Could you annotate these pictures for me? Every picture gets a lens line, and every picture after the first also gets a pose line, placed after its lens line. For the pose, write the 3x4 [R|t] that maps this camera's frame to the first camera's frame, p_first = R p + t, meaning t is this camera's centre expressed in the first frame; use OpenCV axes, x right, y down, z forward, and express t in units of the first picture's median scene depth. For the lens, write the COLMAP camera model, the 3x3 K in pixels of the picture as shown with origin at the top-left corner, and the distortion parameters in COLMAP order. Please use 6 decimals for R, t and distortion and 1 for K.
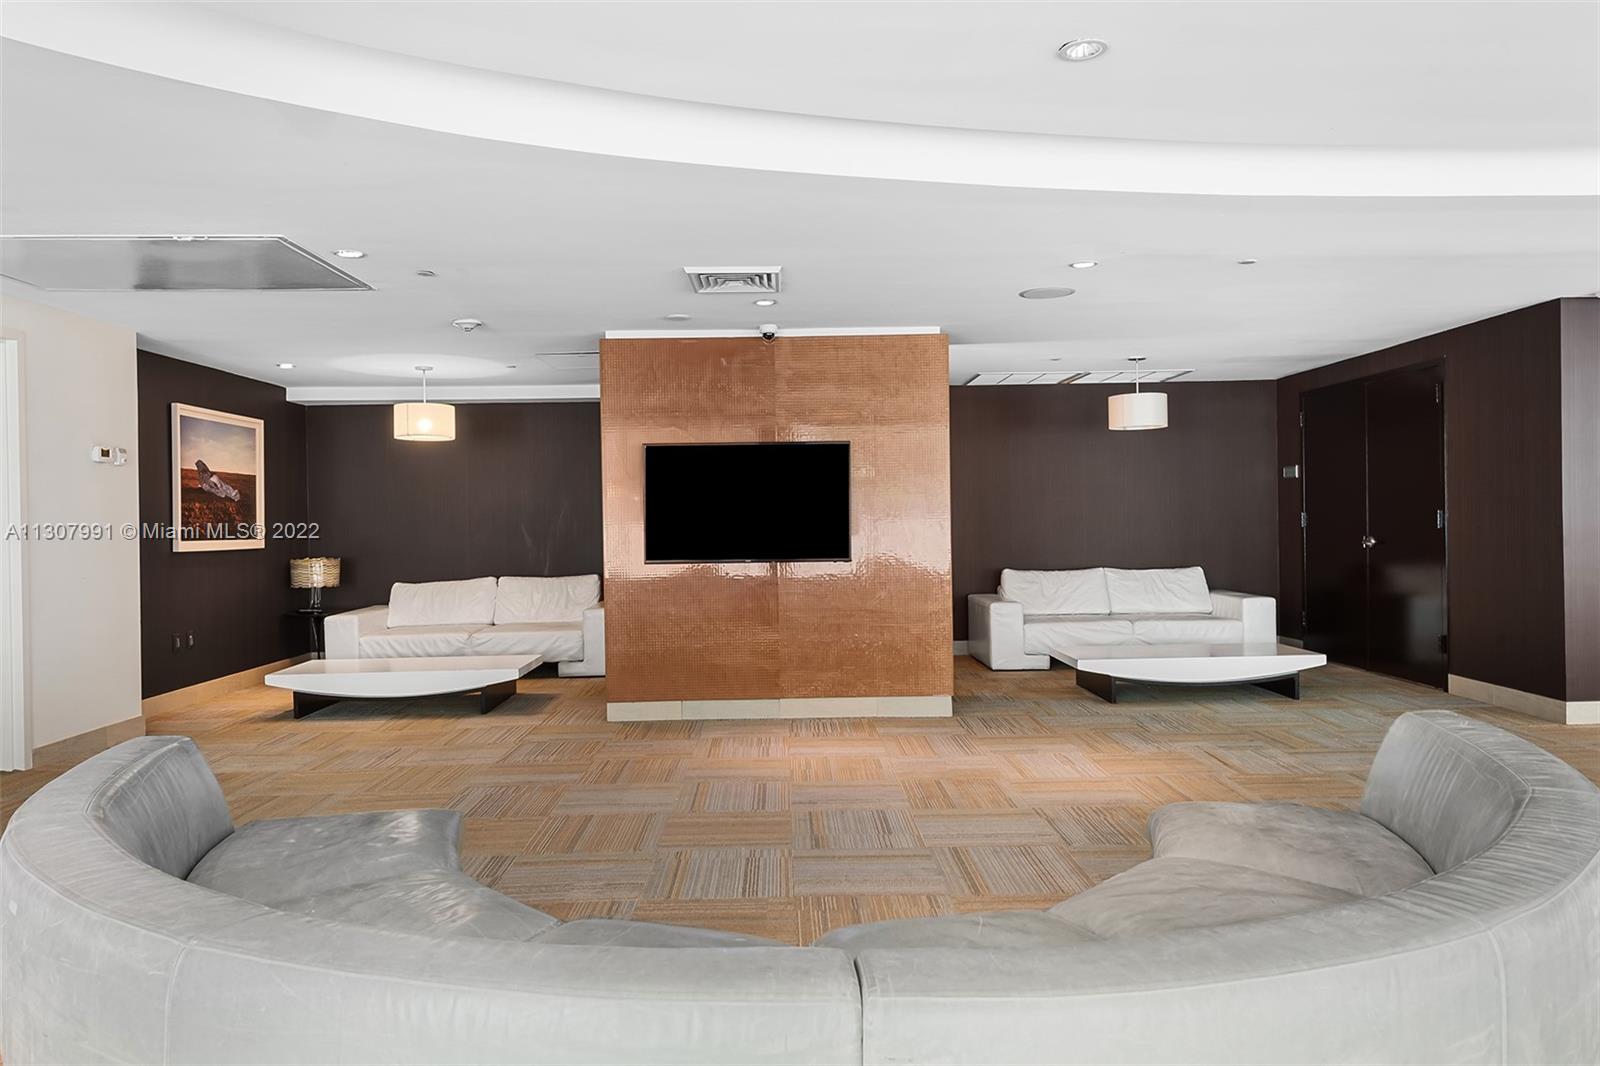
lens RADIAL K [[1108.5, 0, 800.0], [0, 1108.5, 533.0], [0, 0, 1]] dist [0.002574, 0.000434]
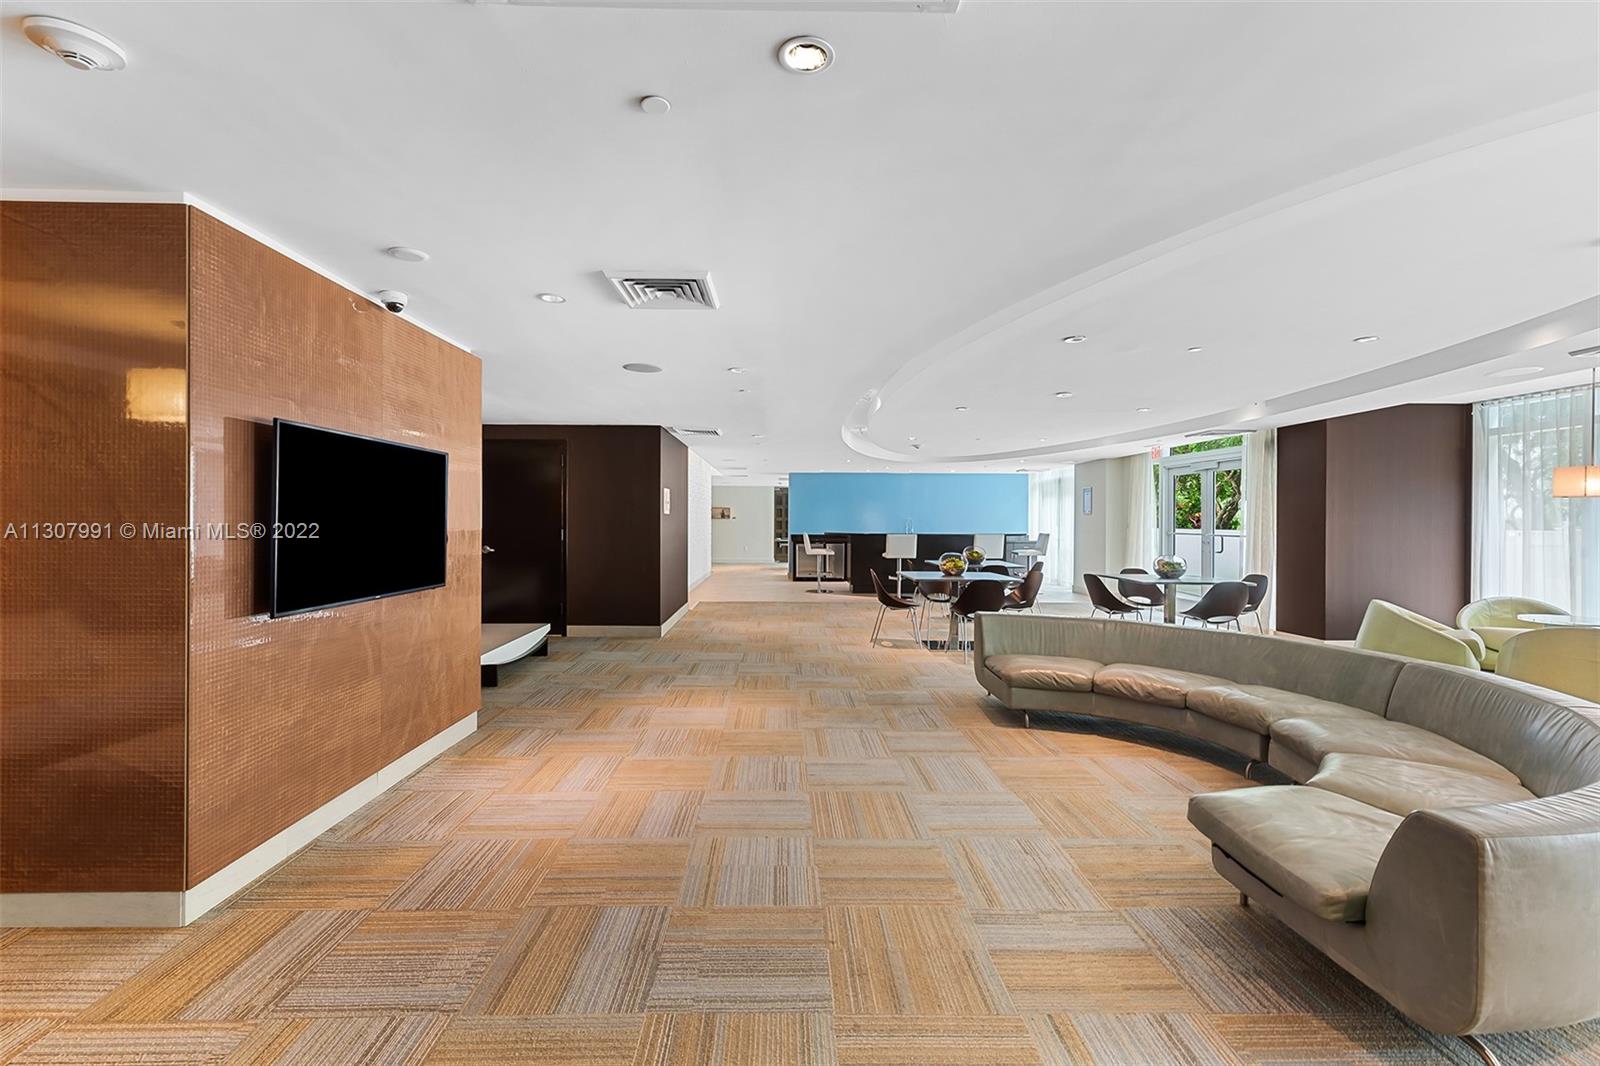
lens RADIAL K [[667.4, 0, 800.0], [0, 667.4, 533.0], [0, 0, 1]] dist [-0.000247, -0.000021]
pose [[-0.013059, 0.003208, 0.999910, -0.803872], [-0.000950, 0.999994, -0.003221, -0.024068], [-0.999914, -0.000992, -0.013056, 1.131921]]
